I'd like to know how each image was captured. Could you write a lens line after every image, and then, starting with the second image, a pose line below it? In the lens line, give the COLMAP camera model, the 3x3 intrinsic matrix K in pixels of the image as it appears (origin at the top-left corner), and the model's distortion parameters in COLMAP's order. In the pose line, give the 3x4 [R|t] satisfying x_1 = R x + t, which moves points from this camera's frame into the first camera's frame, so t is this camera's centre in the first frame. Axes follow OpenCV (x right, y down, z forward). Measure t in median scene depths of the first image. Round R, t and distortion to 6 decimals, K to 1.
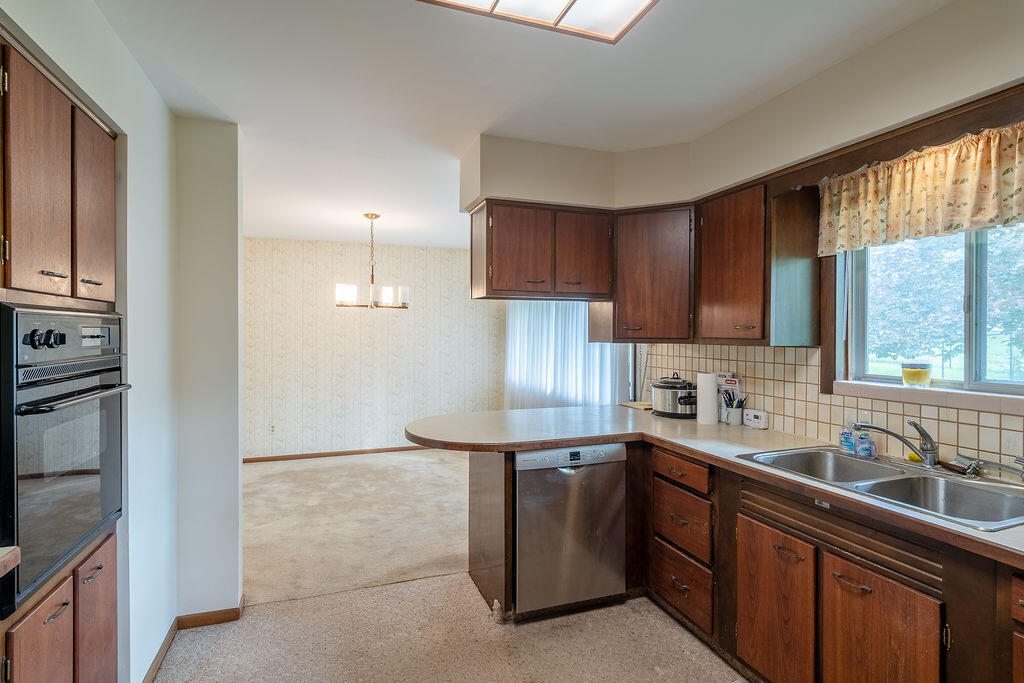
lens RADIAL K [[488.8, 0, 494.6], [0, 488.8, 347.0], [0, 0, 1]] dist [0.001744, -0.000095]
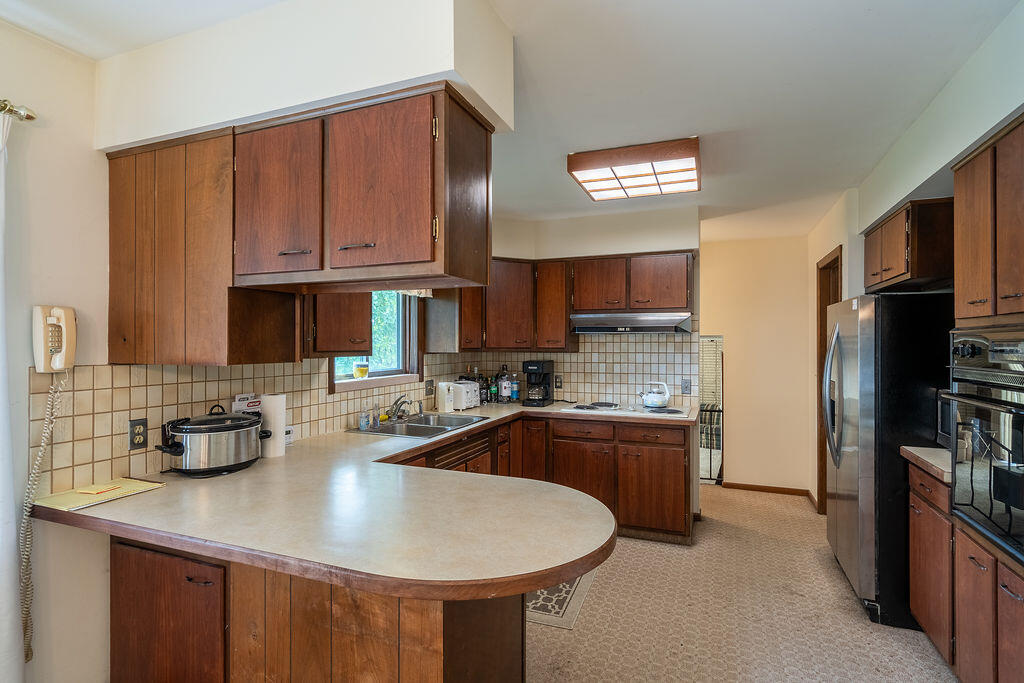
lens RADIAL K [[512.7, 0, 522.1], [0, 512.7, 342.1], [0, 0, 1]] dist [-0.001038, 0.000388]
pose [[-0.762466, -0.001247, 0.647027, -0.555691], [0.016189, 0.999648, 0.021003, -0.058032], [-0.646826, 0.026489, -0.762178, 1.743382]]
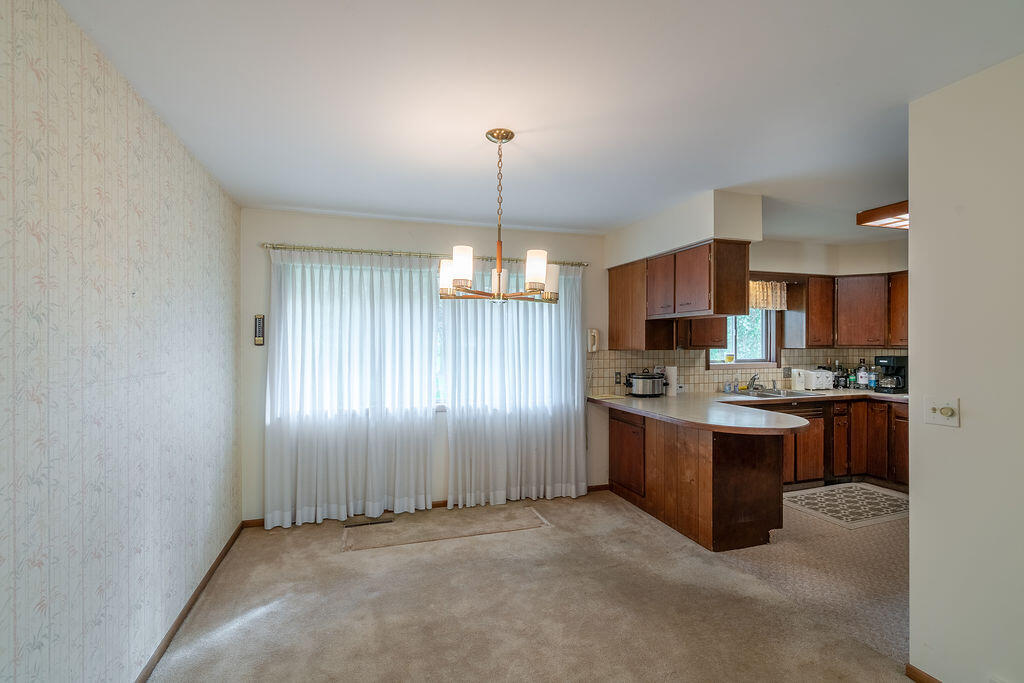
lens RADIAL K [[468.4, 0, 501.6], [0, 468.4, 342.4], [0, 0, 1]] dist [-0.001632, 0.000609]
pose [[0.036808, -0.004033, 0.999314, -1.553200], [0.029369, 0.999564, 0.002952, -0.066757], [-0.998891, 0.029240, 0.036911, 1.931040]]
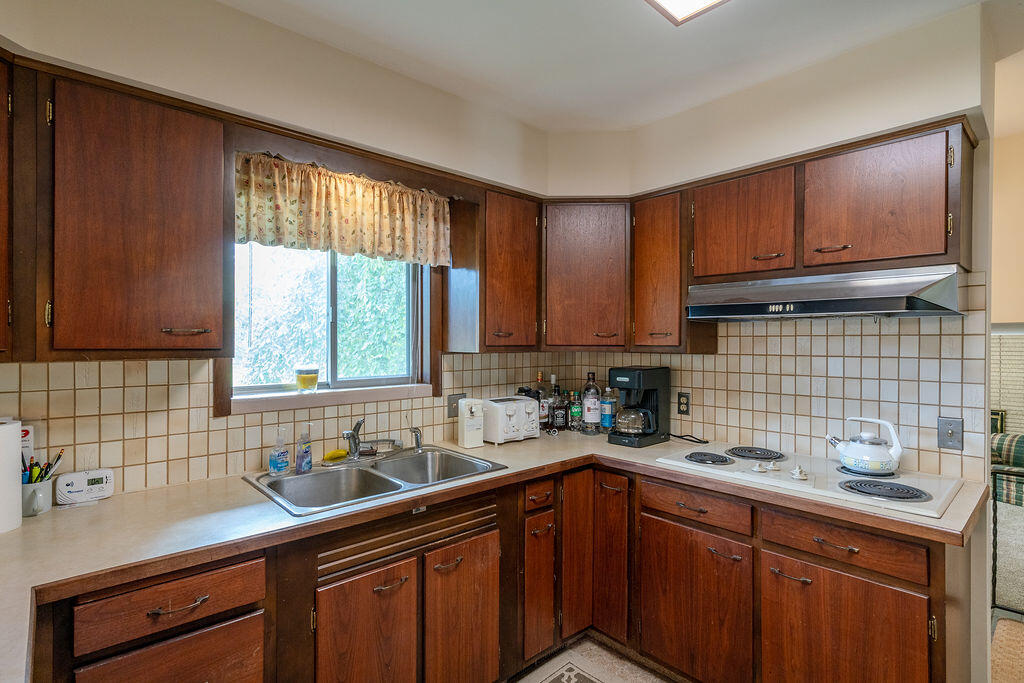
lens RADIAL K [[512.7, 0, 522.1], [0, 512.7, 342.1], [0, 0, 1]] dist [-0.001038, 0.000388]
pose [[-0.411975, -0.005888, 0.911176, -0.284684], [0.023544, 0.999576, 0.017104, -0.028145], [-0.910891, 0.028500, -0.411662, 0.930790]]
